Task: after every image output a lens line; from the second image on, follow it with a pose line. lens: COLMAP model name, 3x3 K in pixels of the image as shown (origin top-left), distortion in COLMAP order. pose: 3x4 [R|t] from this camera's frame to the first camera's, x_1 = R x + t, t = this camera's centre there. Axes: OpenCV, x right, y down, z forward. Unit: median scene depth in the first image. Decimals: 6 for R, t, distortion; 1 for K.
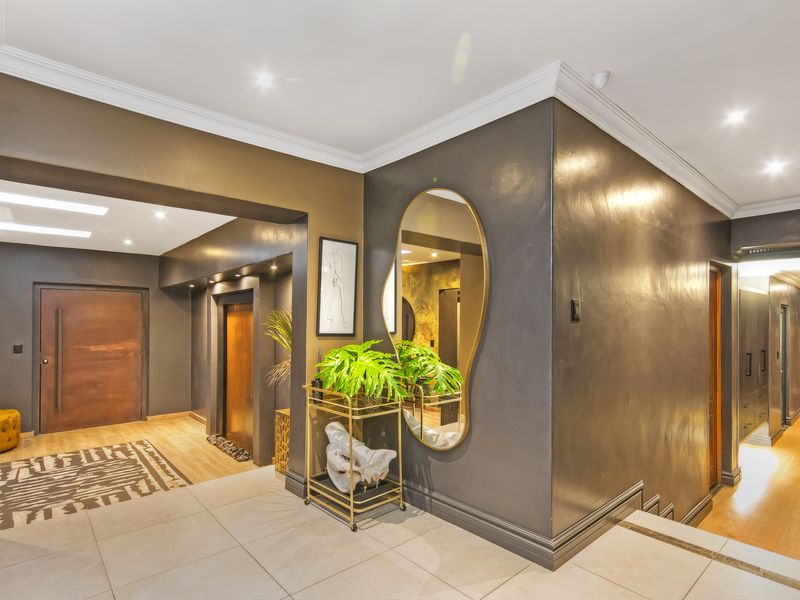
lens RADIAL K [[430.5, 0, 412.8], [0, 430.5, 324.3], [0, 0, 1]] dist [-0.000545, -0.002219]
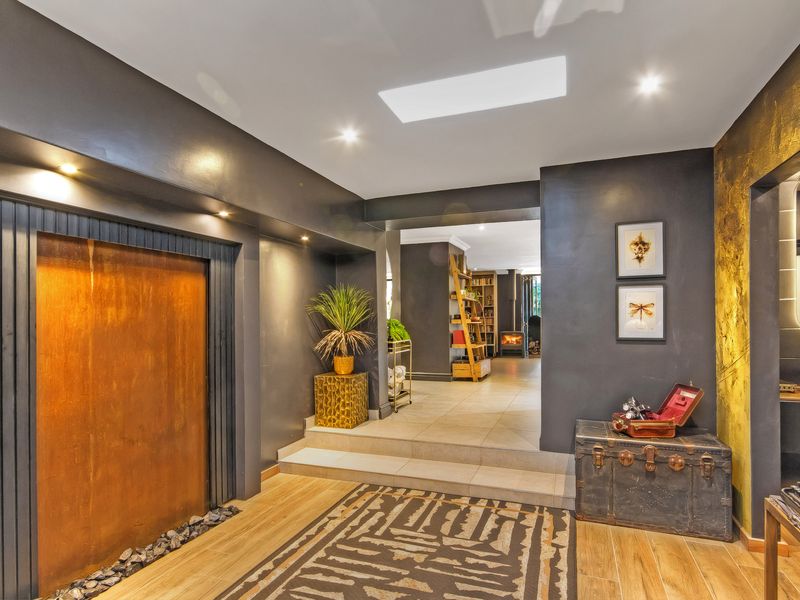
lens RADIAL K [[439.1, 0, 400.9], [0, 439.1, 313.1], [0, 0, 1]] dist [0.000419, 0.000071]
pose [[-0.446211, 0.017087, 0.894764, -1.090253], [0.012236, 0.999841, -0.012991, 0.036975], [-0.894844, 0.005151, -0.446349, 1.069222]]
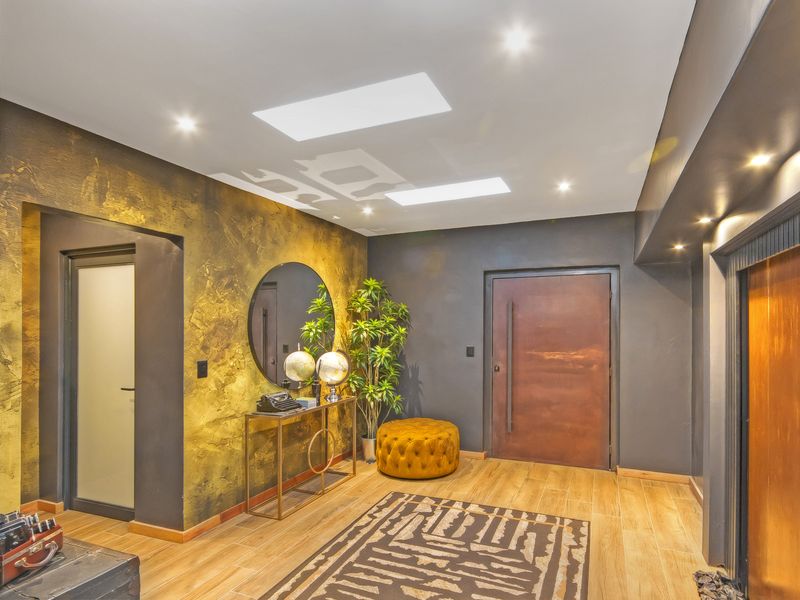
lens RADIAL K [[430.5, 0, 412.8], [0, 430.5, 324.3], [0, 0, 1]] dist [-0.000545, -0.002219]
pose [[0.416251, -0.005034, -0.909236, -0.226910], [-0.003303, 0.999970, -0.007049, 0.011568], [0.909244, 0.005938, 0.416222, 0.639468]]
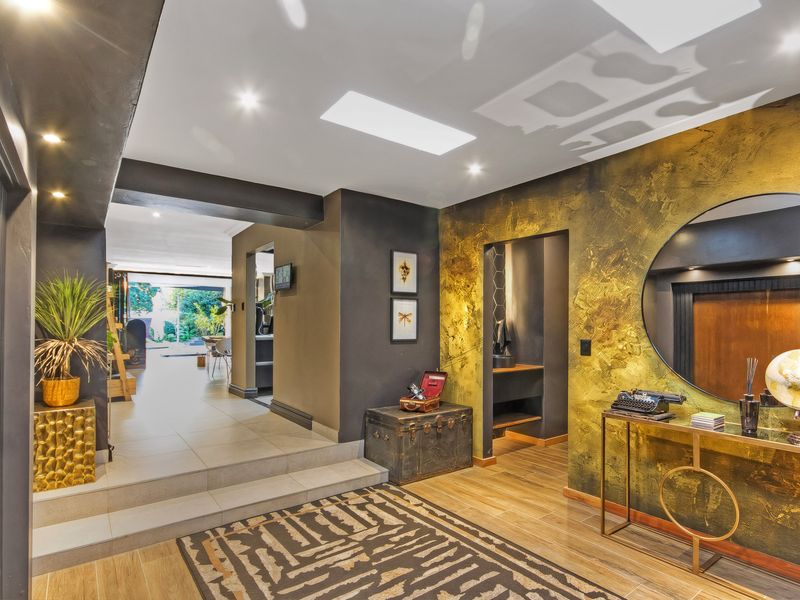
lens RADIAL K [[451.2, 0, 418.3], [0, 451.2, 312.9], [0, 0, 1]] dist [0.000786, 0.001015]
pose [[-0.996621, 0.000371, 0.082138, -0.745154], [-0.001185, 0.999821, -0.018887, 0.034738], [-0.082131, -0.018921, -0.996442, 1.358991]]
